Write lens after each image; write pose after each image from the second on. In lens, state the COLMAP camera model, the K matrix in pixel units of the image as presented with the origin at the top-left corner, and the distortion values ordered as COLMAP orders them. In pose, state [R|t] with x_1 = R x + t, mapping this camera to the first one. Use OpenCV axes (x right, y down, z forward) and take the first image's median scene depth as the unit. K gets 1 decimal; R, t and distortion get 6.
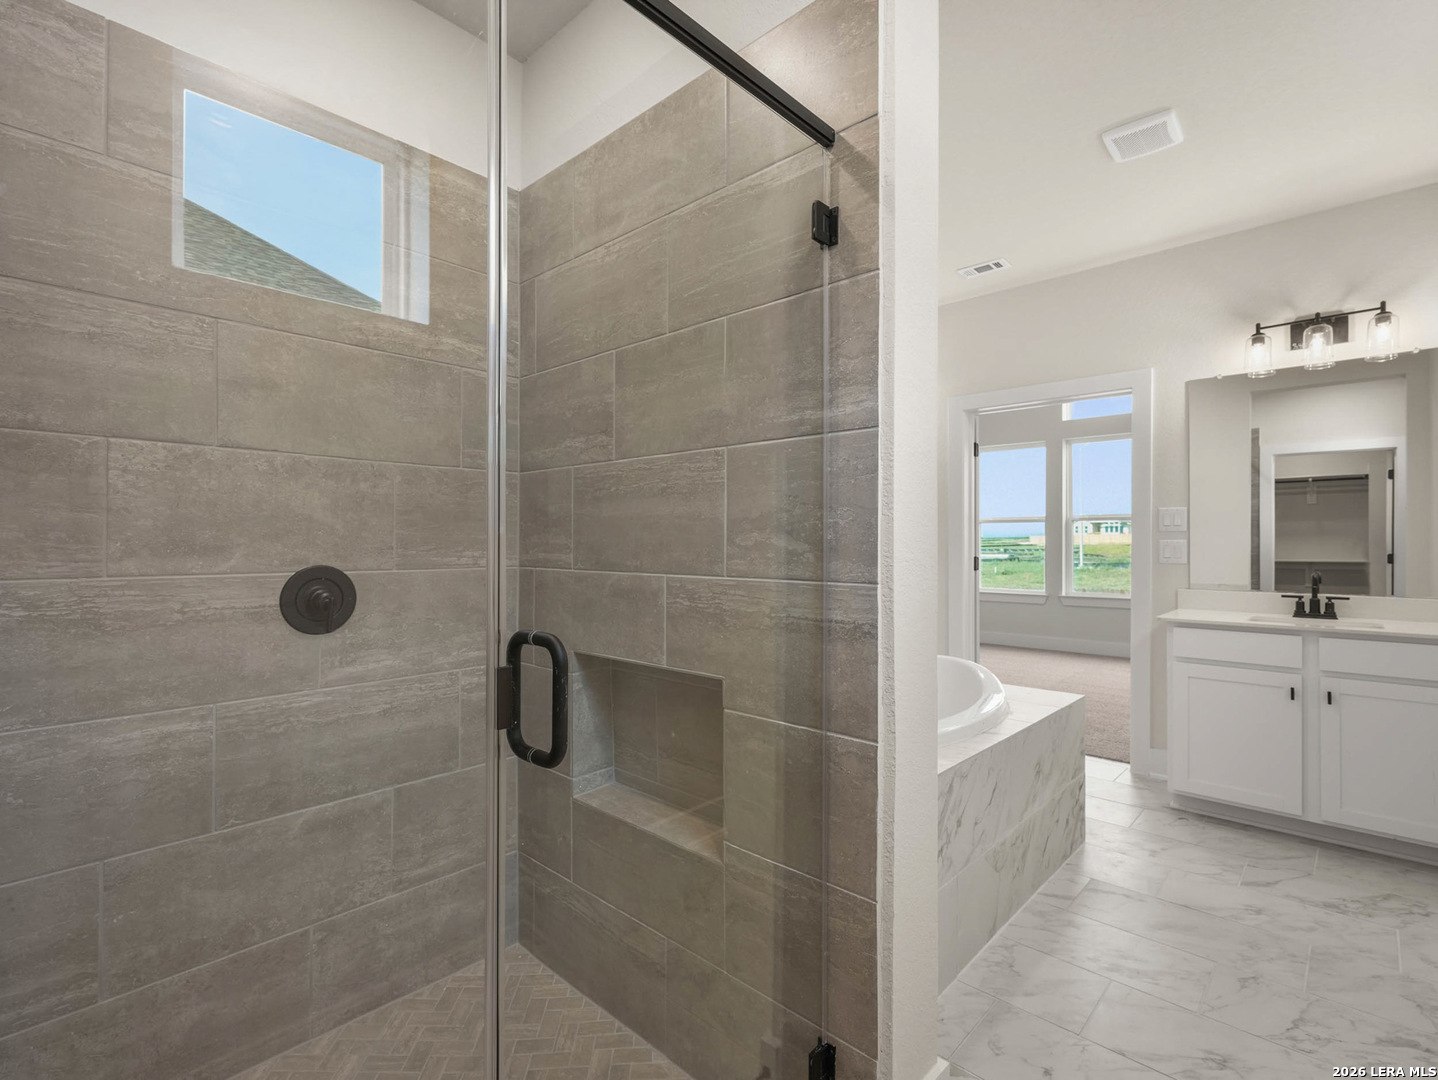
lens RADIAL K [[709.4, 0, 710.1], [0, 709.4, 539.5], [0, 0, 1]] dist [-0.004188, -0.000916]
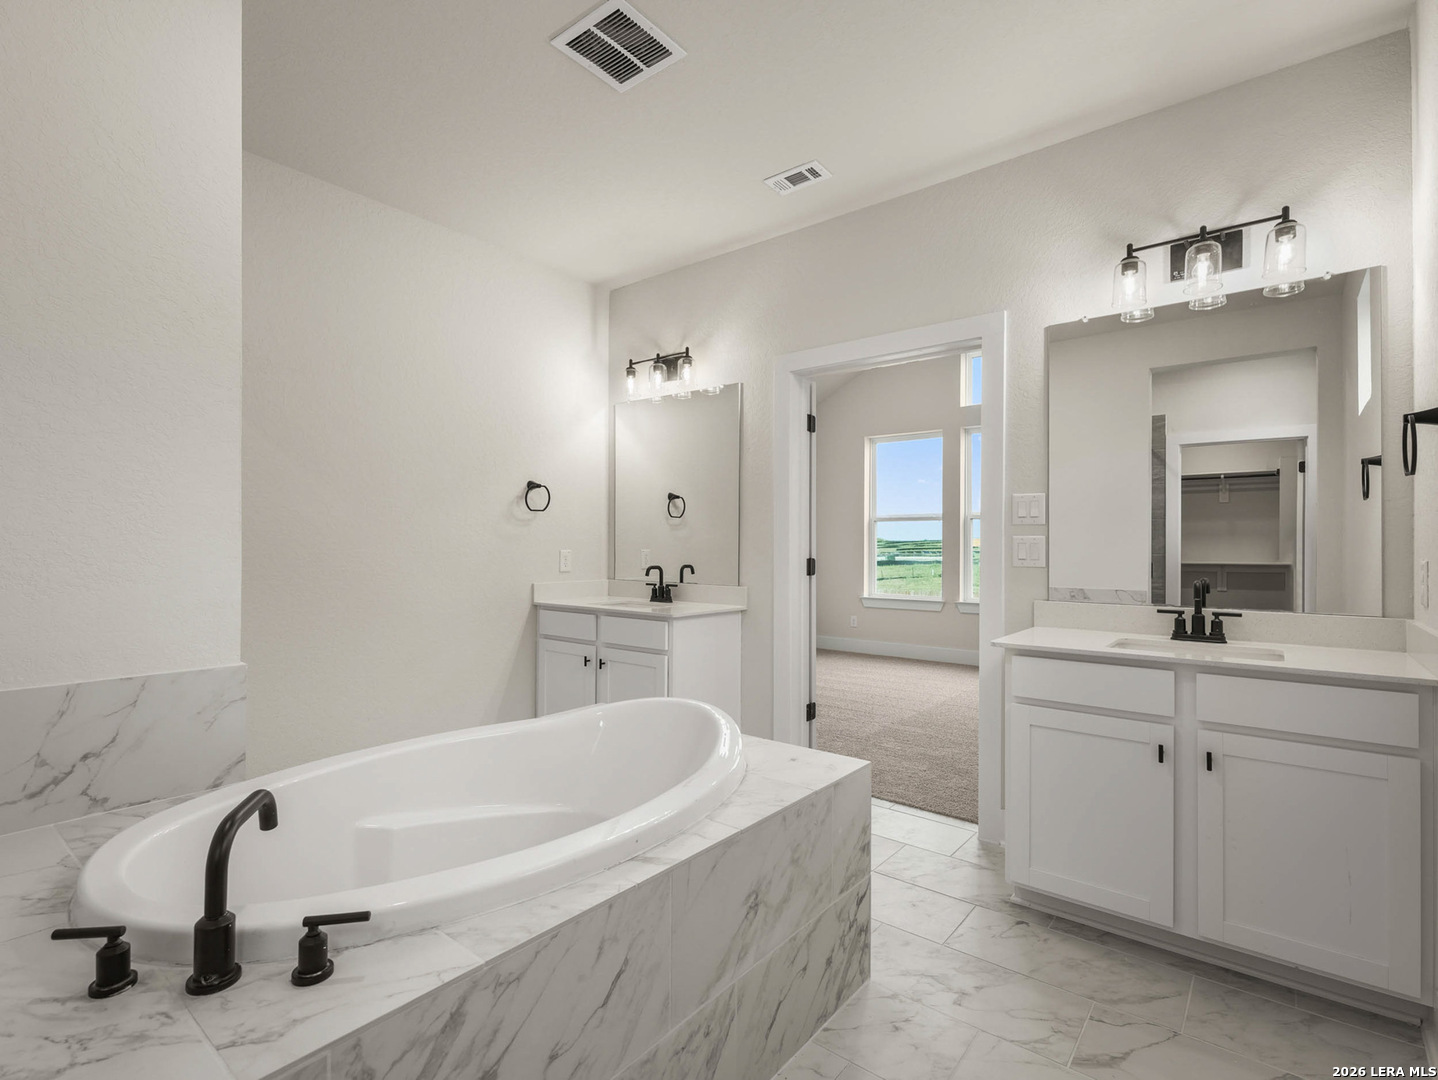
lens RADIAL K [[709.4, 0, 726.1], [0, 709.4, 543.0], [0, 0, 1]] dist [-0.004188, -0.000916]
pose [[0.996760, 0.002230, 0.080400, 0.304549], [-0.002363, 0.999996, 0.001556, 0.008570], [-0.080396, -0.001741, 0.996761, 0.303406]]
